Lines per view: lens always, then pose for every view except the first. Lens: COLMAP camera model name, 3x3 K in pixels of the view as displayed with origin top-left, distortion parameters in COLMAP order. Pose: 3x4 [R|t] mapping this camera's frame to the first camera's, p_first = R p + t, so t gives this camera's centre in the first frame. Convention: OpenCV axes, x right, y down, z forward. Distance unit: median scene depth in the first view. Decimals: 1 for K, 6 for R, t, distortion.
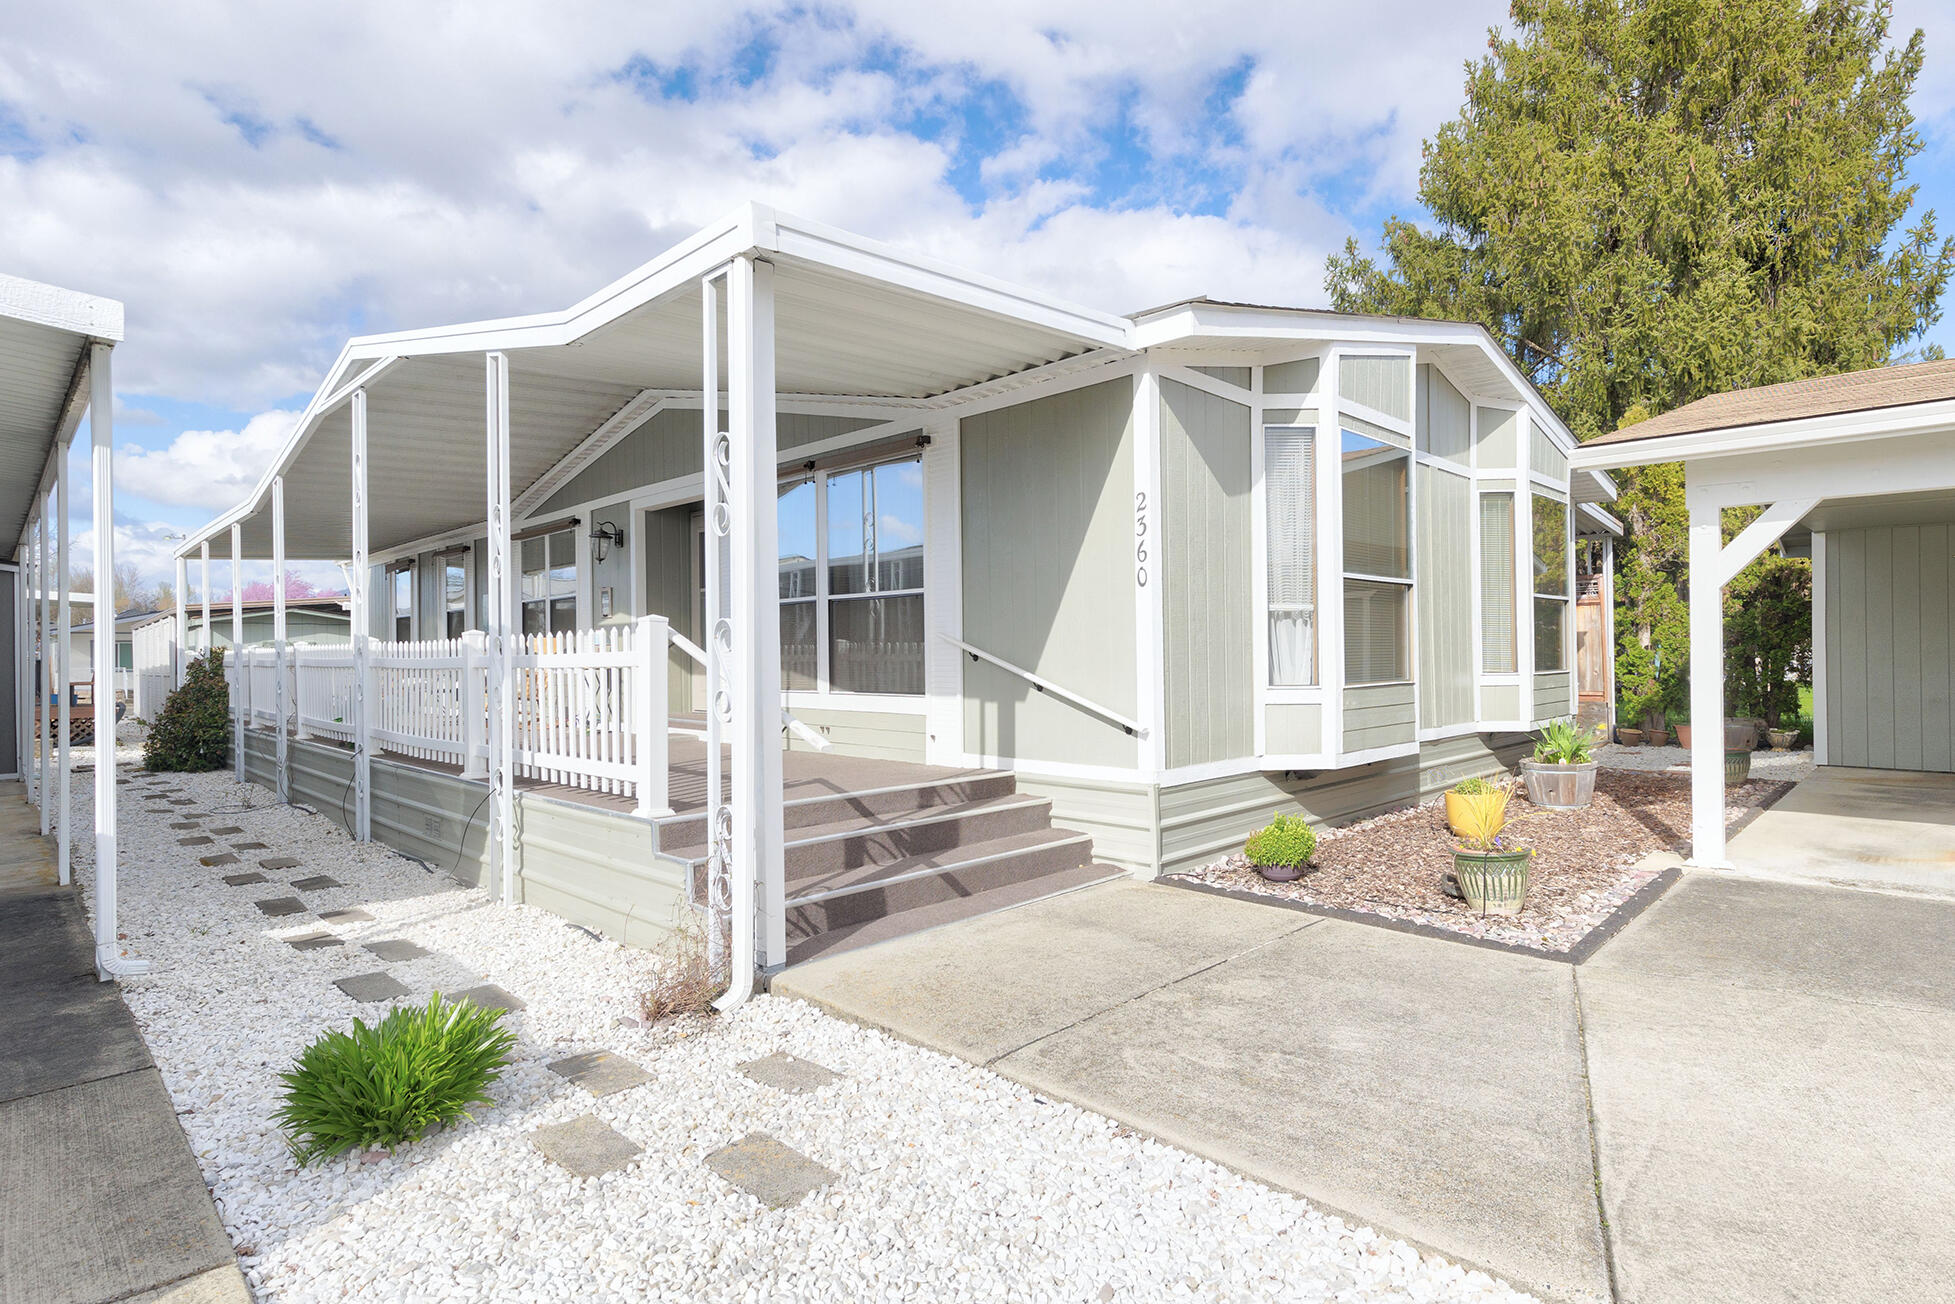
lens RADIAL K [[890.5, 0, 977.5], [0, 890.5, 652.0], [0, 0, 1]] dist [0.001143, 0.026168]
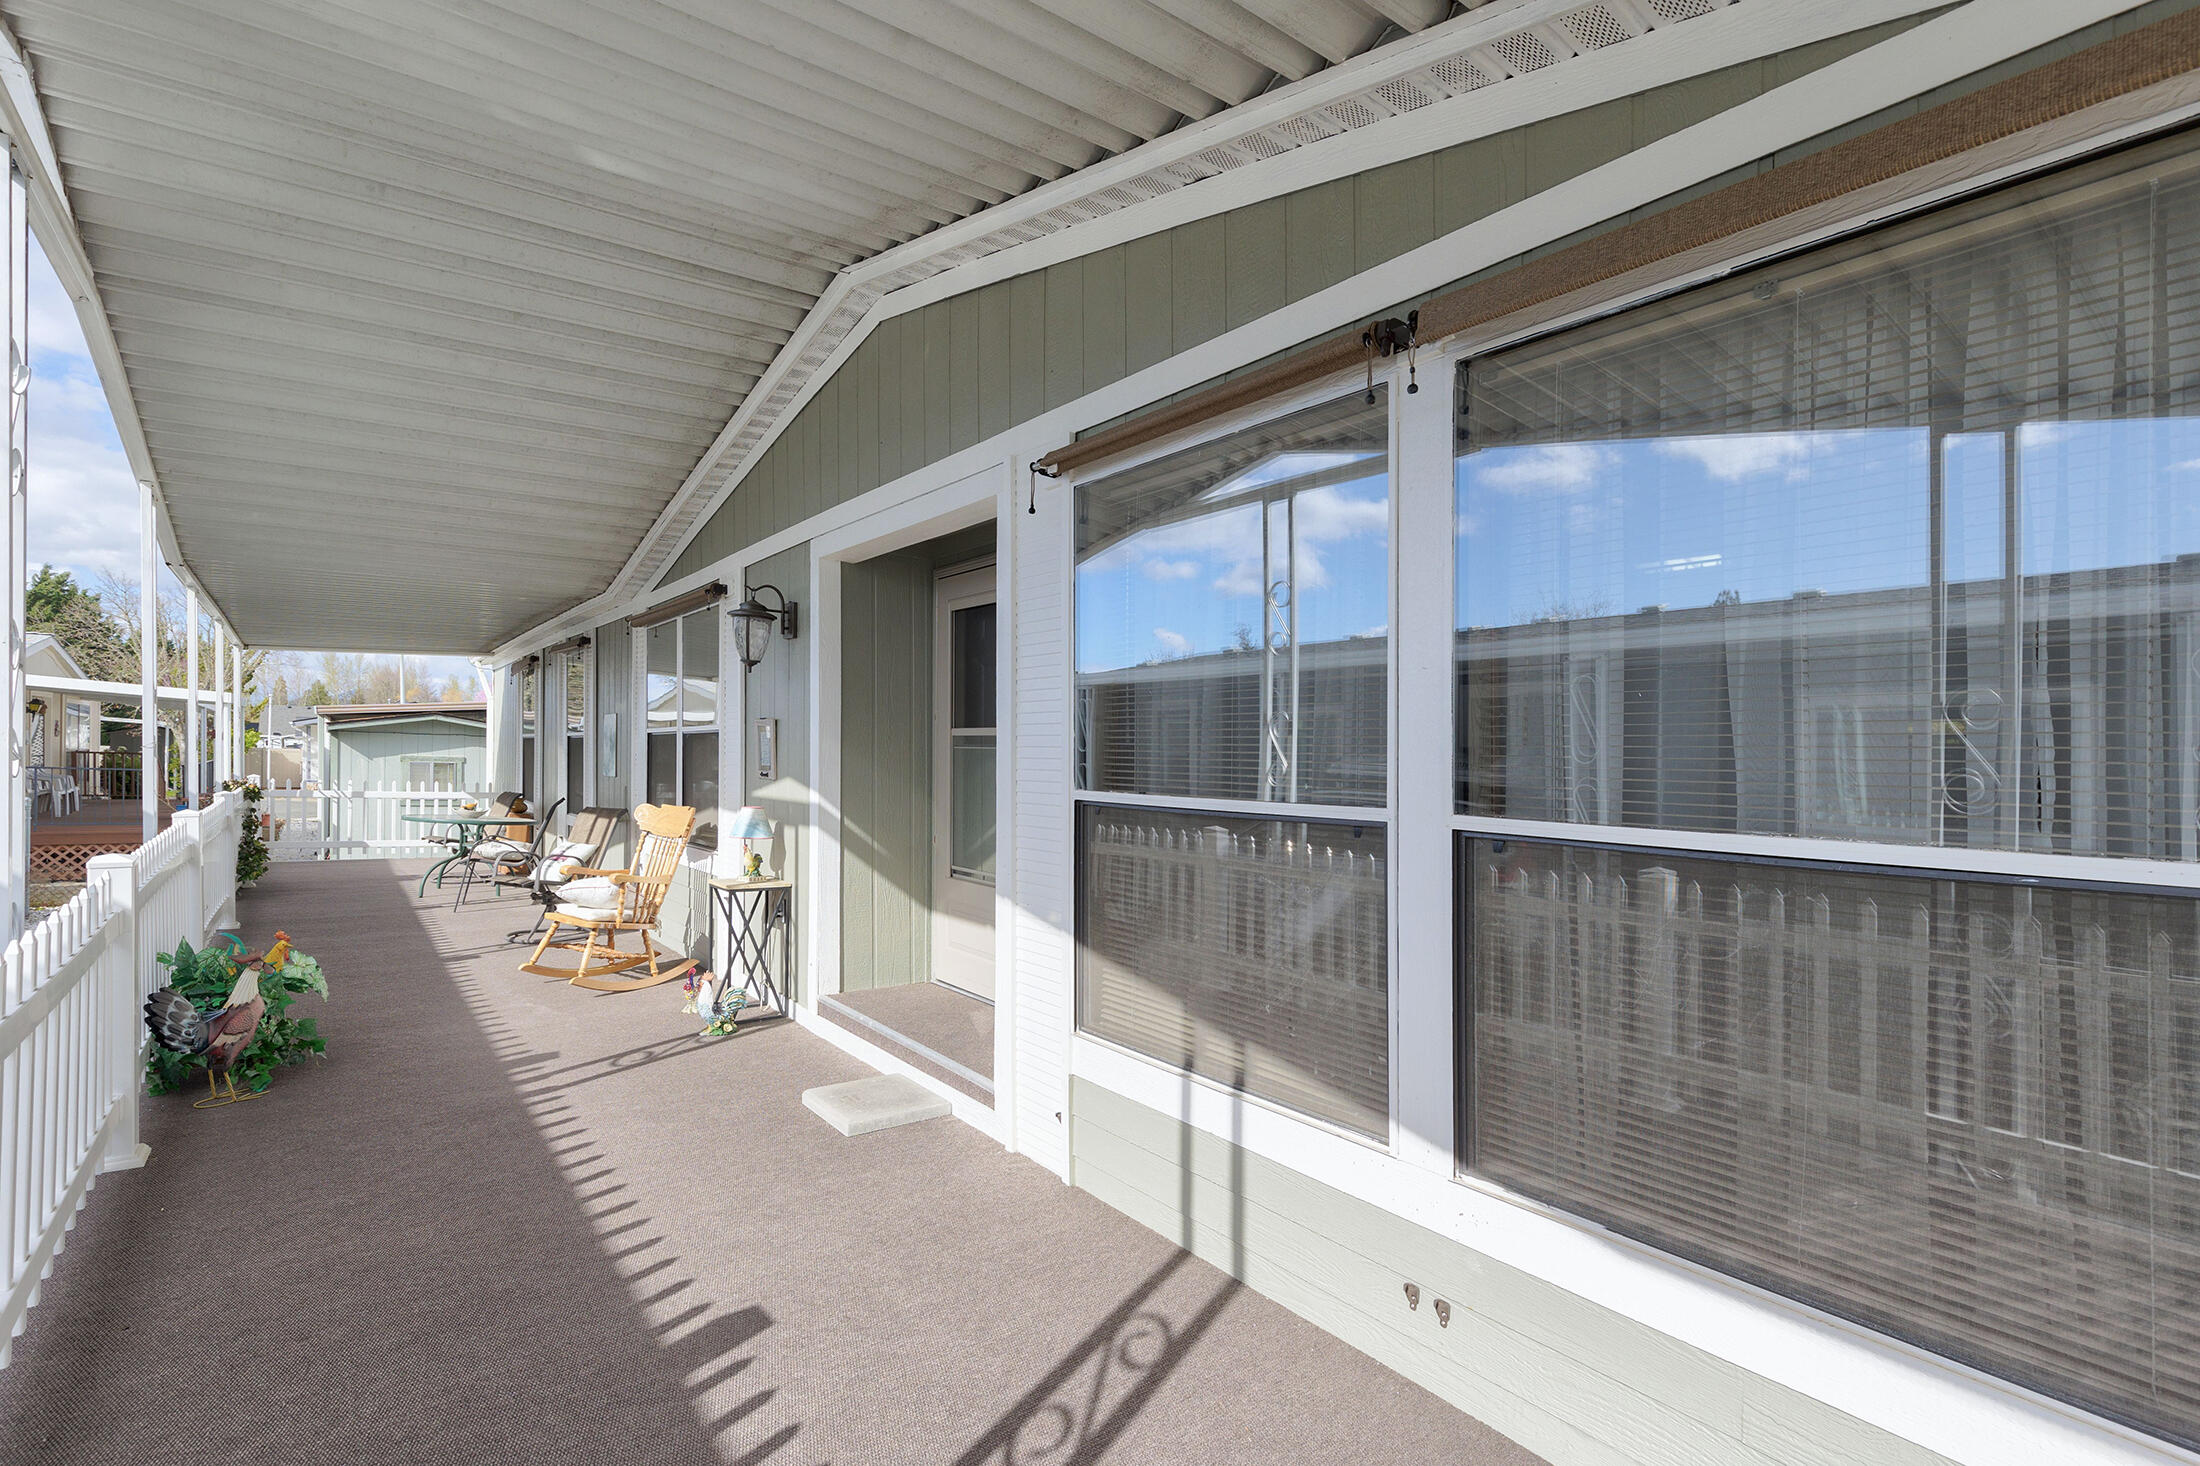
lens RADIAL K [[1002.1, 0, 1100.0], [0, 1002.1, 733.0], [0, 0, 1]] dist [0.001143, 0.026168]
pose [[0.991418, 0.020942, -0.129040, -0.151941], [-0.025089, 0.999217, -0.030595, -0.050137], [0.128298, 0.033570, 0.991167, 0.454467]]
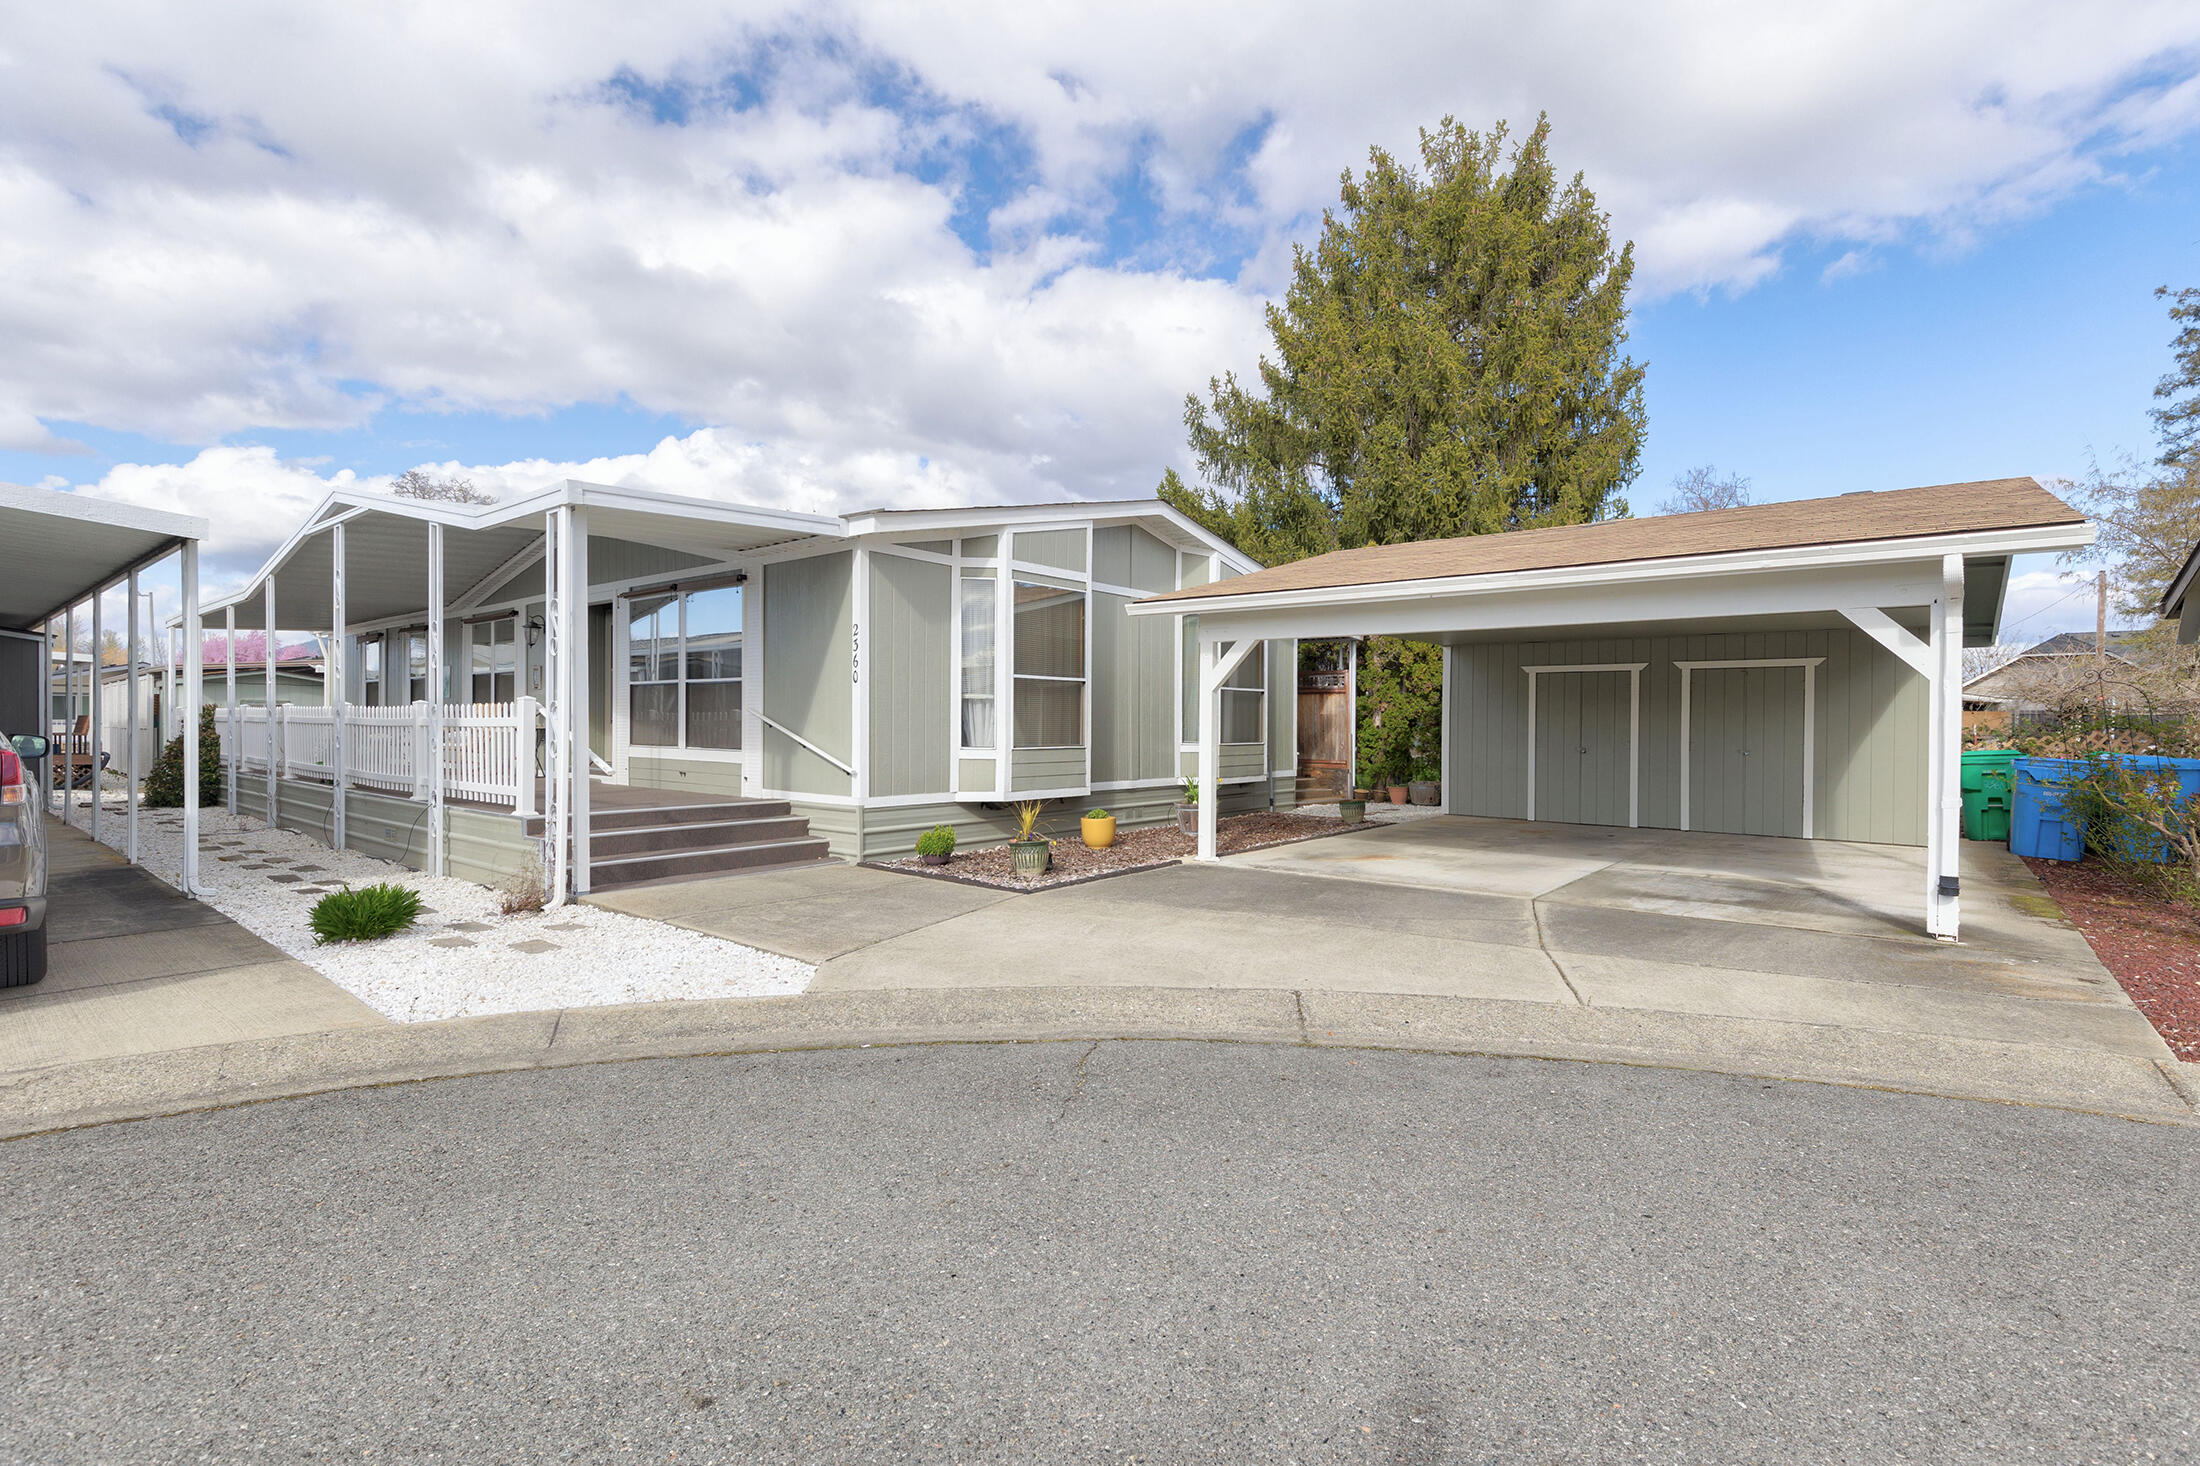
lens RADIAL K [[991.3, 0, 1071.5], [0, 991.3, 739.0], [0, 0, 1]] dist [0.025519, -0.000241]
pose [[0.998723, 0.018275, 0.047096, 0.240987], [-0.019180, 0.999639, 0.018840, -0.008099], [-0.046734, -0.019719, 0.998713, -0.391811]]
